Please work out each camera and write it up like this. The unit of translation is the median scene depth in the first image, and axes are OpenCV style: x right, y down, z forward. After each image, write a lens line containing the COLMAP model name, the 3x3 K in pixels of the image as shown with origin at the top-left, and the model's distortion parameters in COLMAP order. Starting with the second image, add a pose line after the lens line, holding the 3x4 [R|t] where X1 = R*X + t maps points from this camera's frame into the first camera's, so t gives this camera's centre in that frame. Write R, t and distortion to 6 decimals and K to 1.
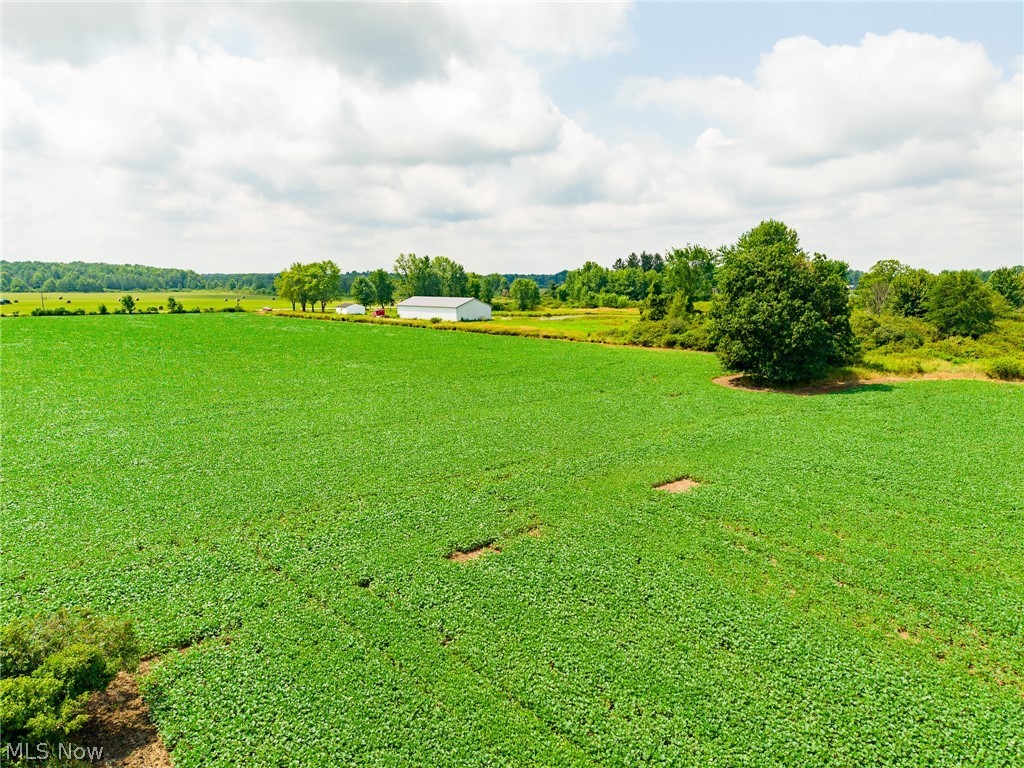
lens RADIAL K [[682.5, 0, 509.2], [0, 682.5, 382.0], [0, 0, 1]] dist [0.035201, -0.039356]
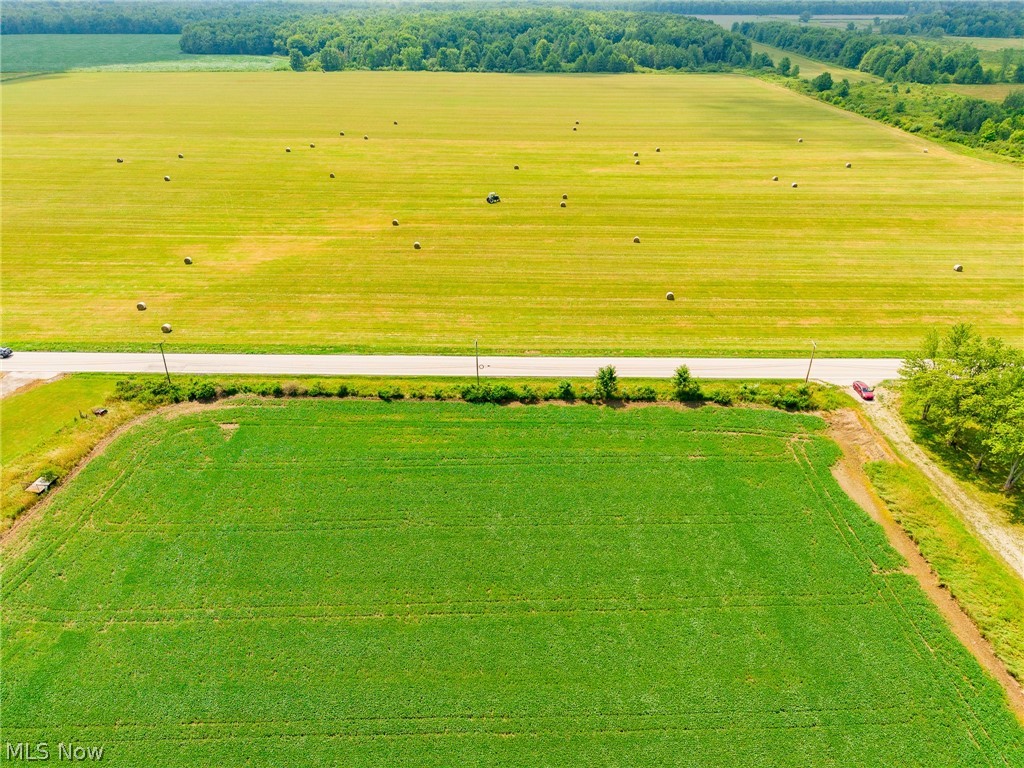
lens RADIAL K [[682.5, 0, 512.7], [0, 682.5, 377.6], [0, 0, 1]] dist [0.035201, -0.039356]
pose [[0.762124, 0.321780, -0.561805, -0.305349], [-0.088580, 0.911409, 0.401855, -0.321799], [0.641343, -0.256499, 0.723110, 0.556706]]
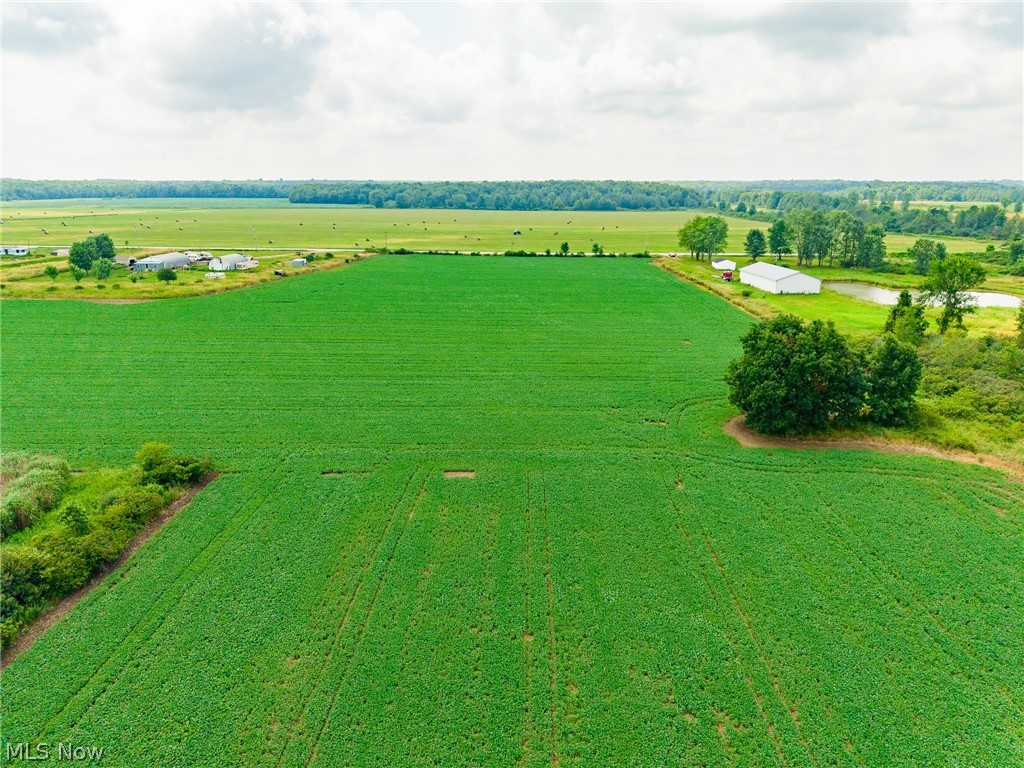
lens RADIAL K [[682.5, 0, 512.1], [0, 682.5, 380.2], [0, 0, 1]] dist [0.035201, -0.039356]
pose [[0.743312, 0.182576, -0.643547, 0.259557], [-0.092626, 0.980857, 0.171287, -0.080794], [0.662501, -0.067710, 0.745995, -0.064528]]
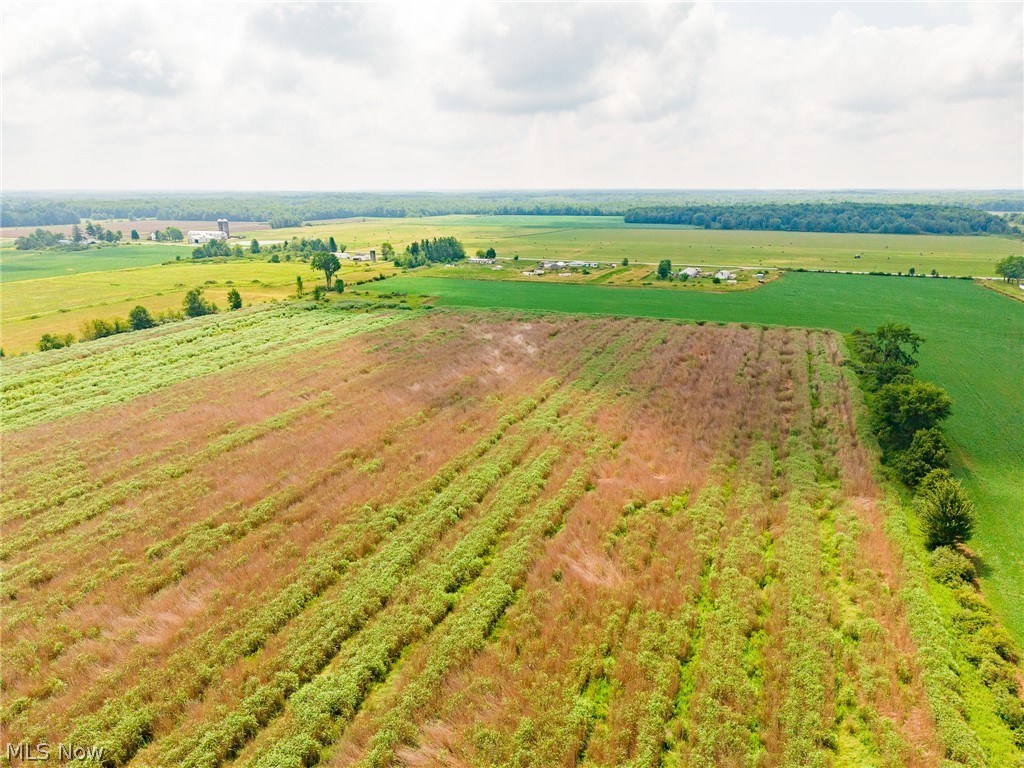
lens RADIAL K [[682.5, 0, 510.6], [0, 682.5, 387.7], [0, 0, 1]] dist [0.035201, -0.039356]
pose [[0.479095, 0.241636, -0.843848, 0.722816], [-0.120329, 0.970366, 0.209547, -0.062324], [0.869476, 0.001146, 0.493974, -1.113657]]
